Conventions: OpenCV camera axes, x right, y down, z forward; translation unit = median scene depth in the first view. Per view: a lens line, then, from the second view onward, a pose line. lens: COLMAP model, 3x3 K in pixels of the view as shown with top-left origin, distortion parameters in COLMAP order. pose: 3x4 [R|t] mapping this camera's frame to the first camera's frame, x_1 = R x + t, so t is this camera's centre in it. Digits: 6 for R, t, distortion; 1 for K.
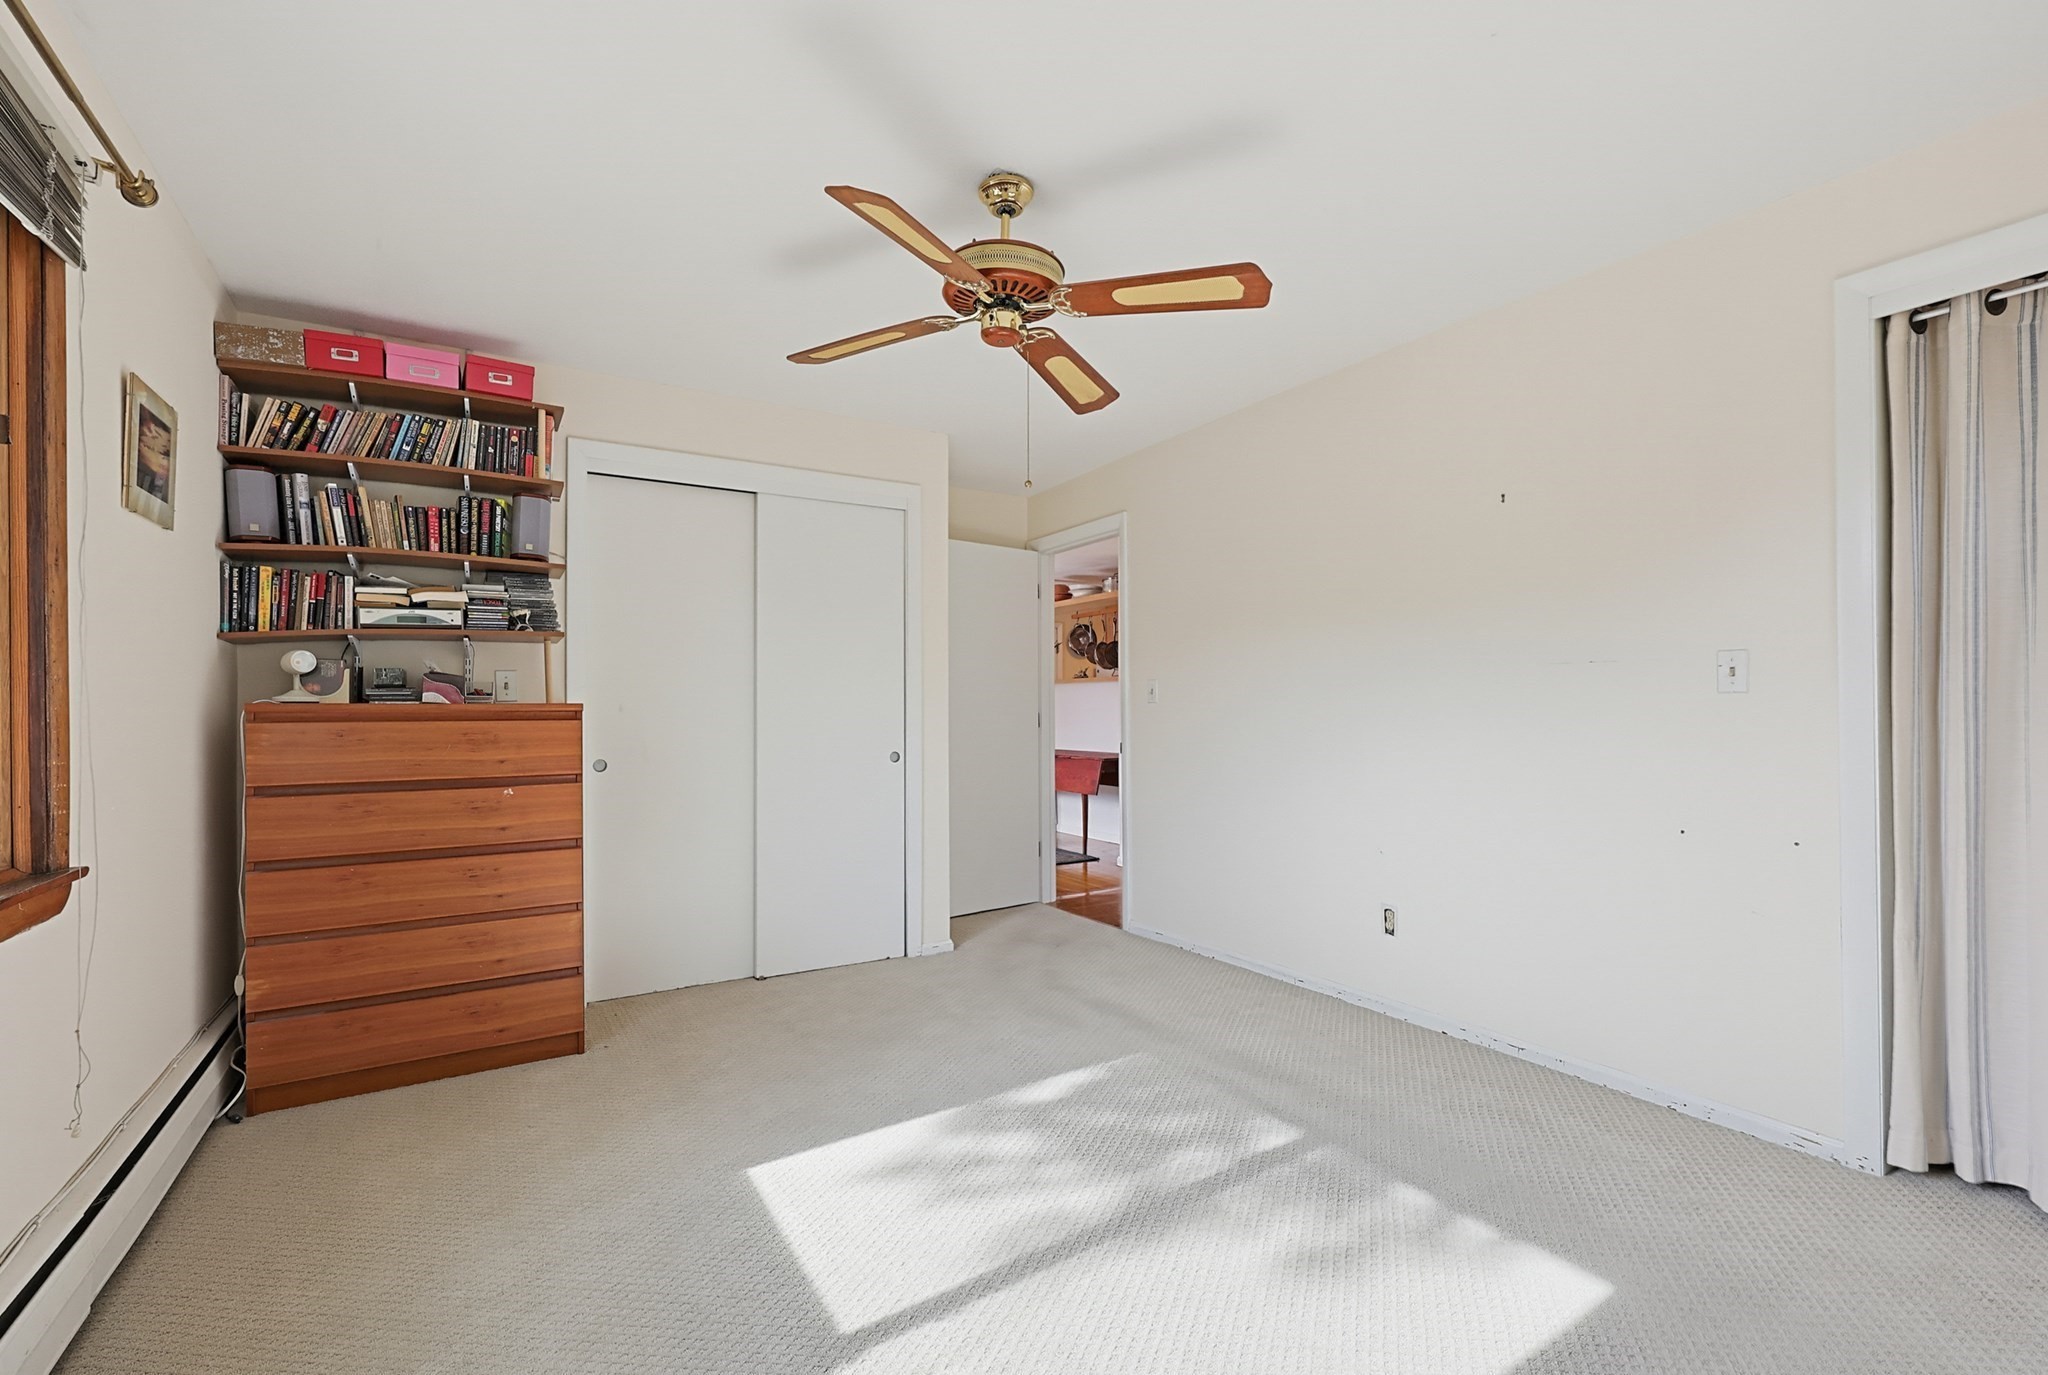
lens RADIAL K [[902.7, 0, 1052.2], [0, 902.7, 700.6], [0, 0, 1]] dist [-0.002459, -0.000435]
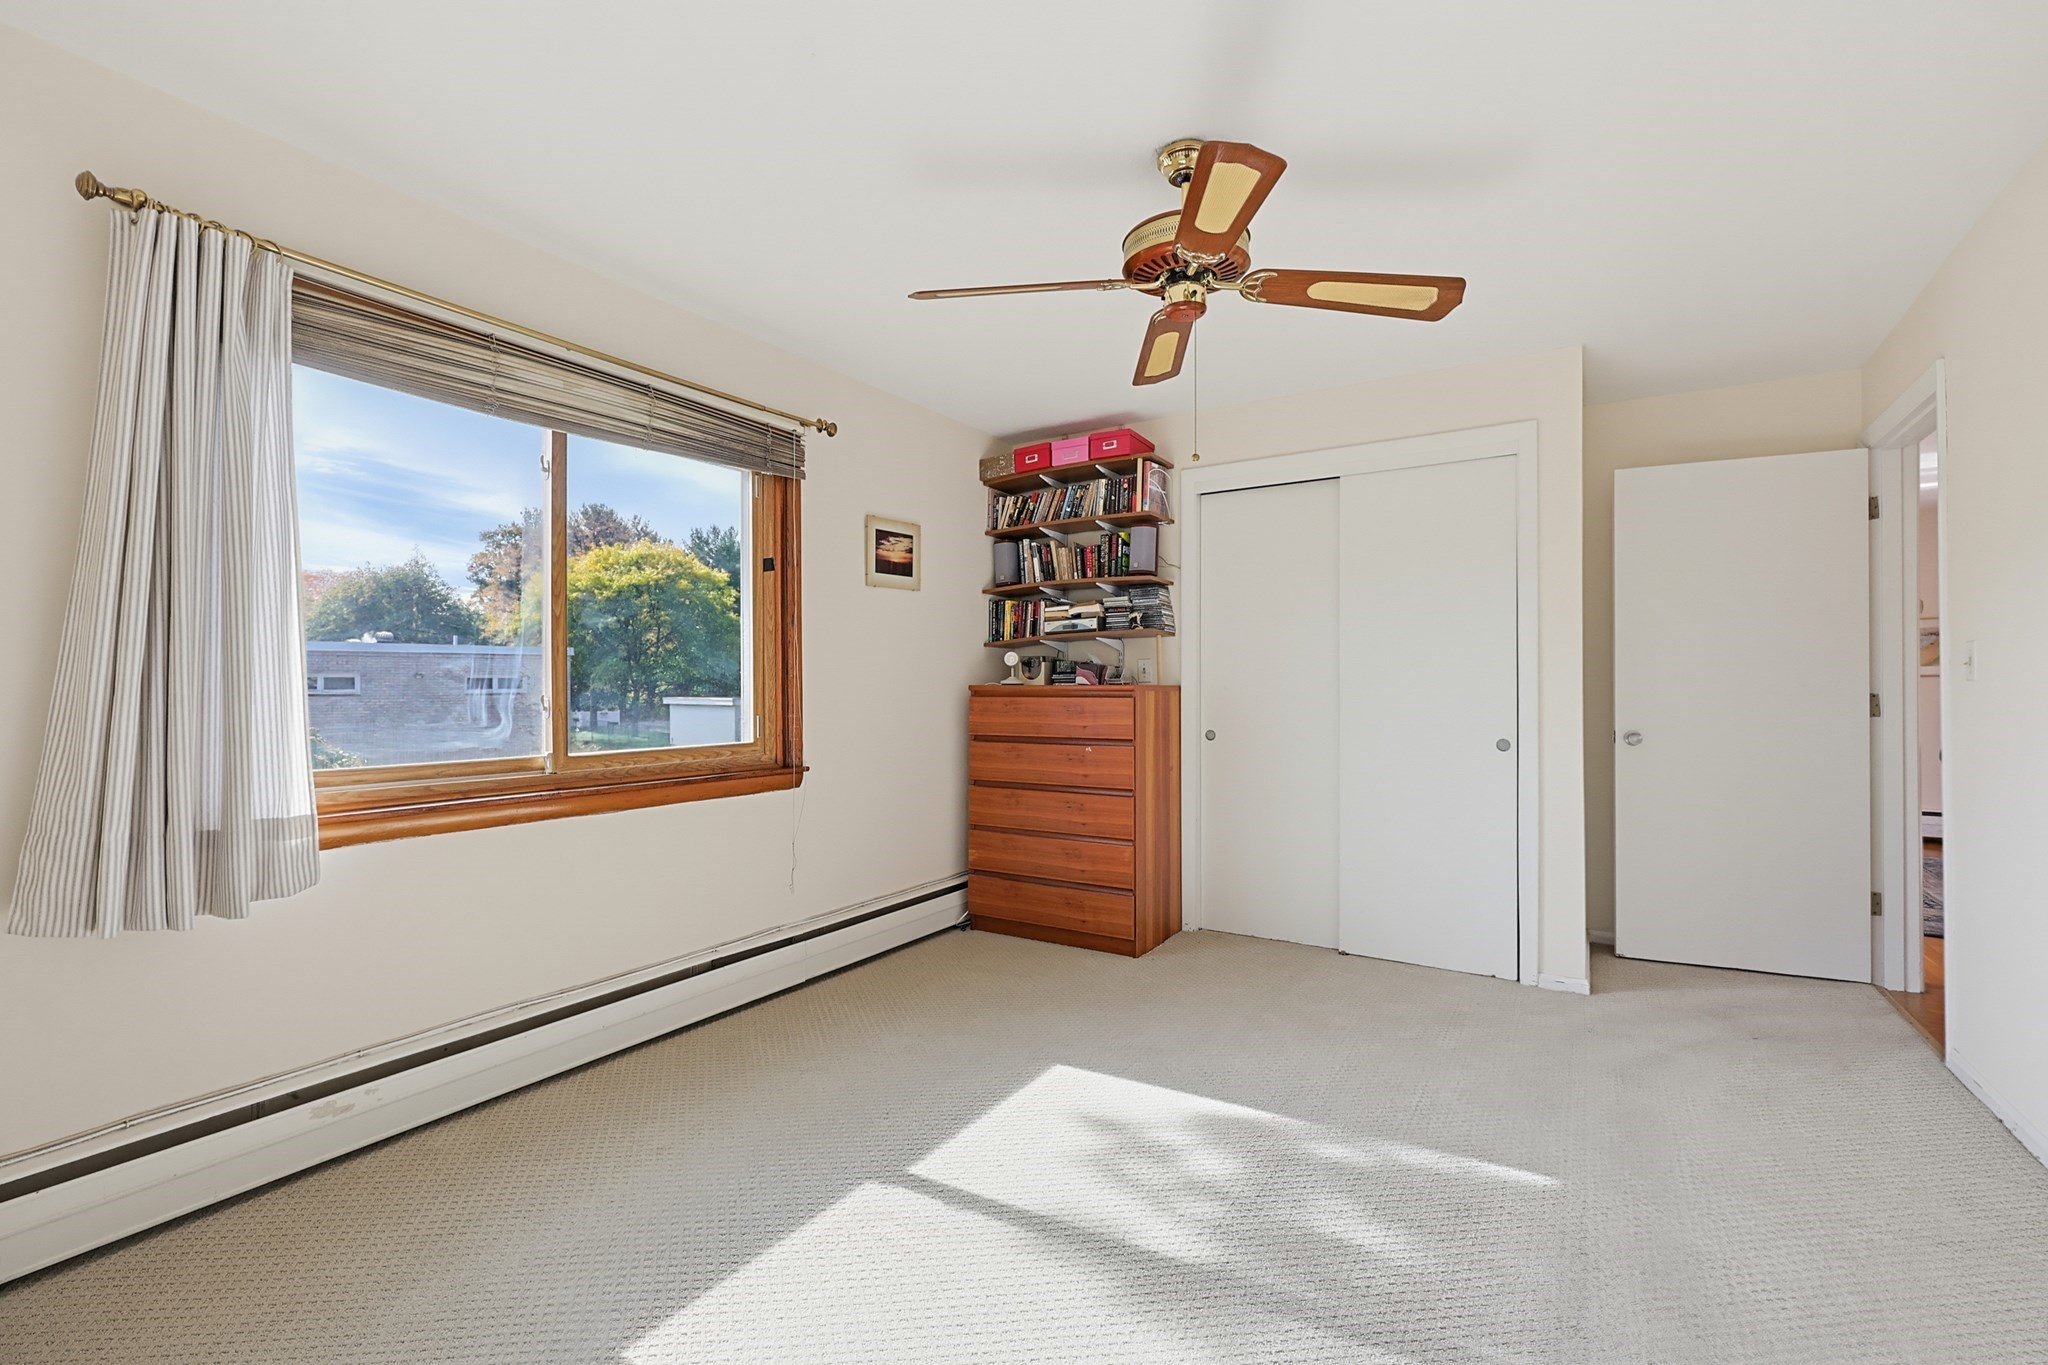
lens RADIAL K [[890.5, 0, 1050.8], [0, 890.5, 674.8], [0, 0, 1]] dist [-0.000271, 0.000099]
pose [[0.432749, -0.007388, -0.901484, 0.592240], [0.010179, 0.999943, -0.003308, -0.008587], [0.901457, -0.007745, 0.432800, 0.361175]]
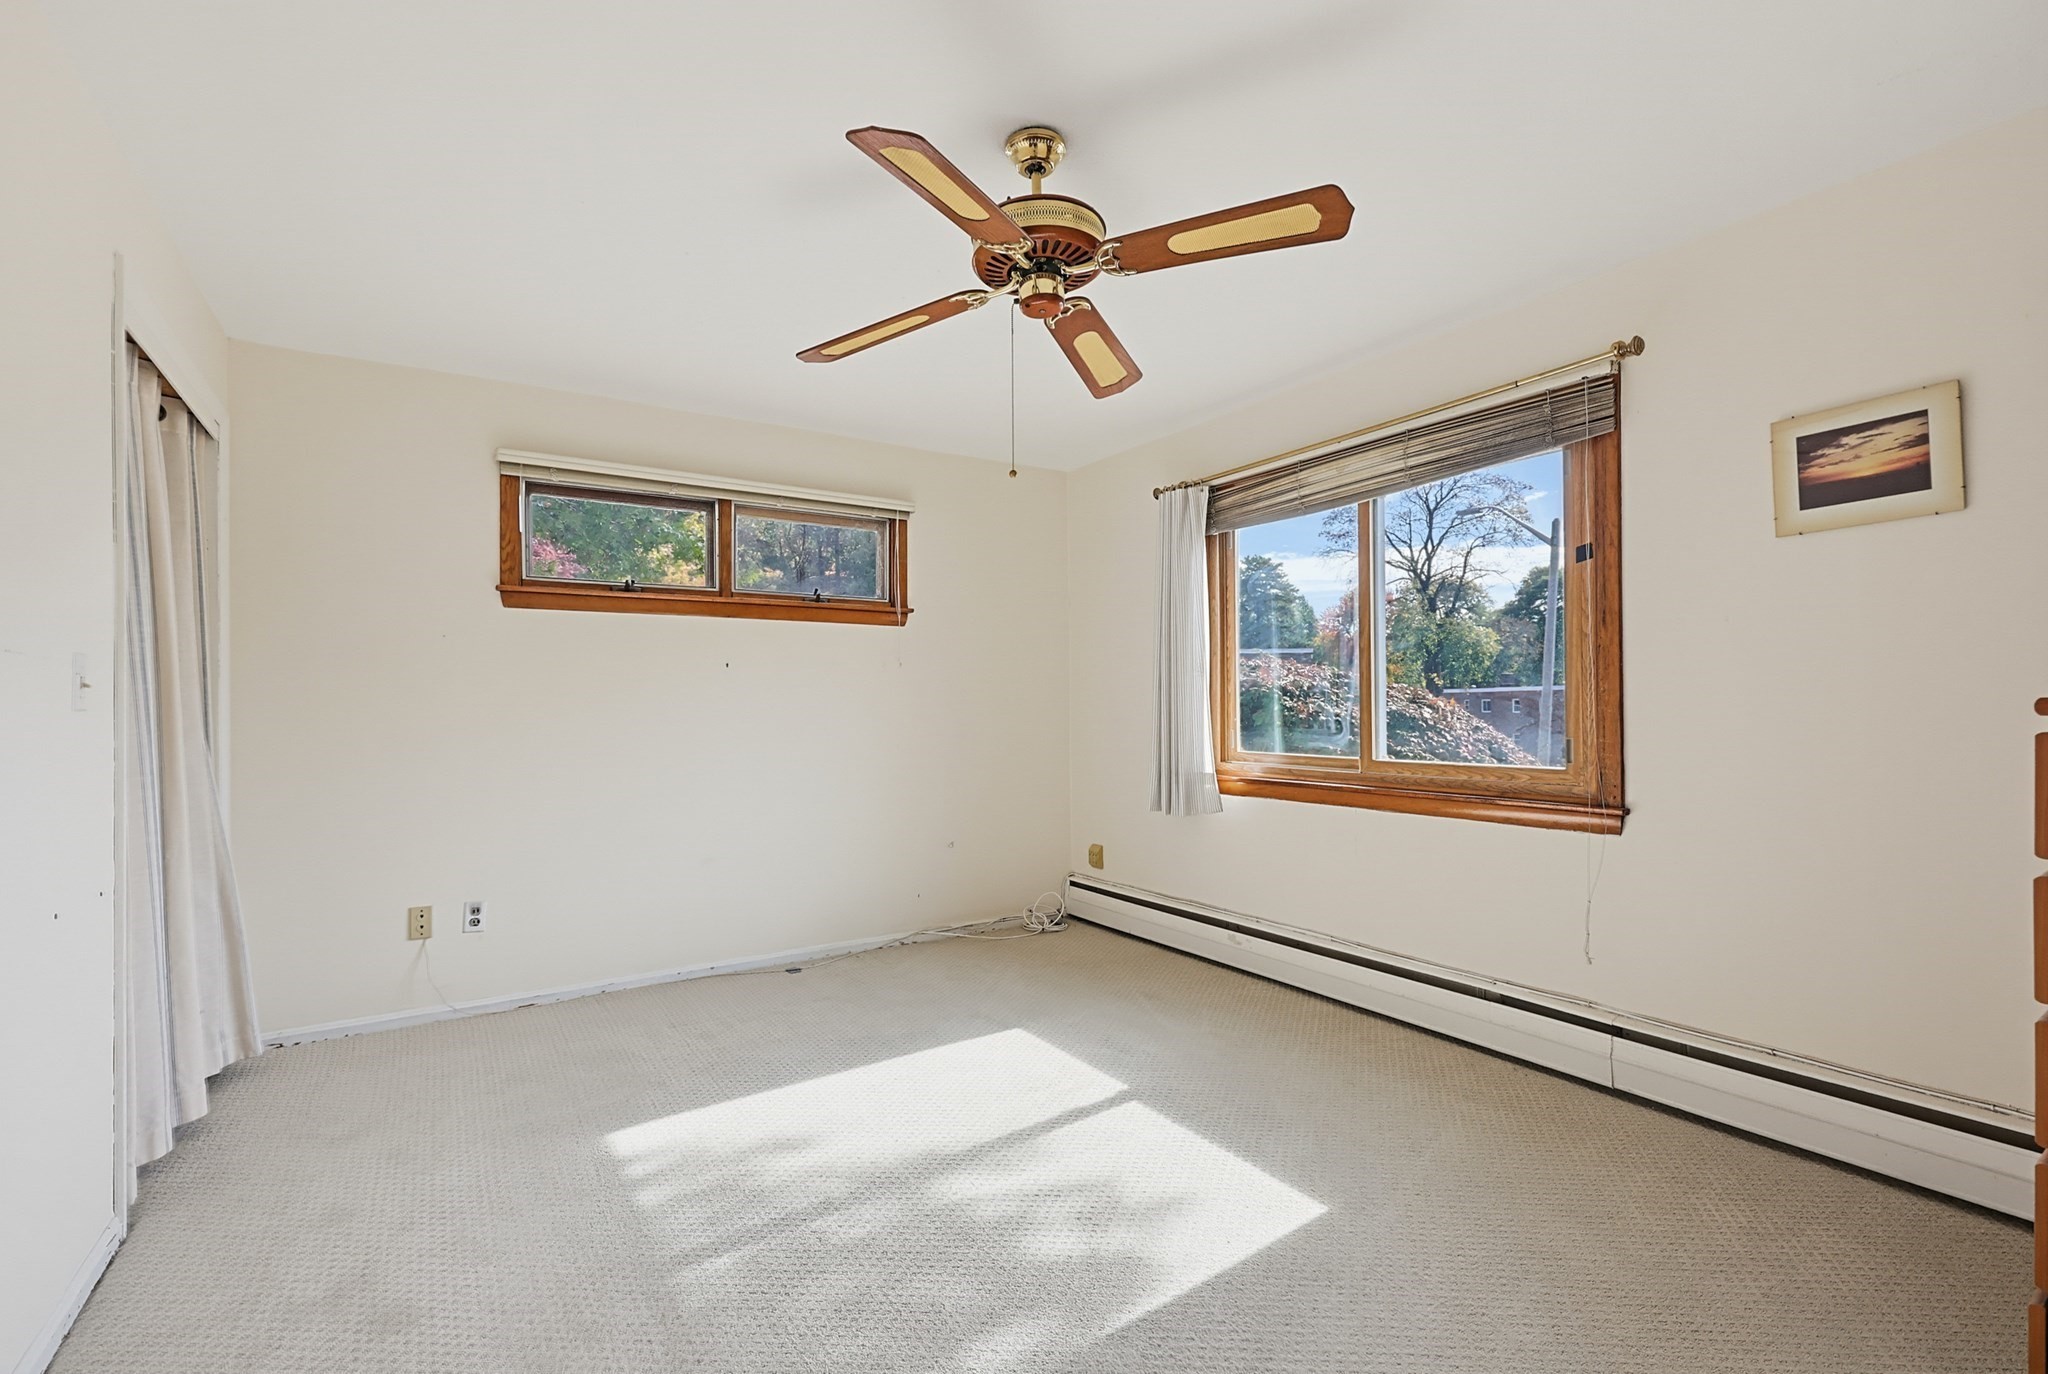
lens RADIAL K [[876.7, 0, 999.8], [0, 876.7, 697.5], [0, 0, 1]] dist [-0.000891, -0.000035]
pose [[-0.999881, 0.011958, 0.009789, -0.008183], [0.011739, 0.999684, -0.022211, 0.006877], [-0.010052, -0.022094, -0.999705, 1.475465]]
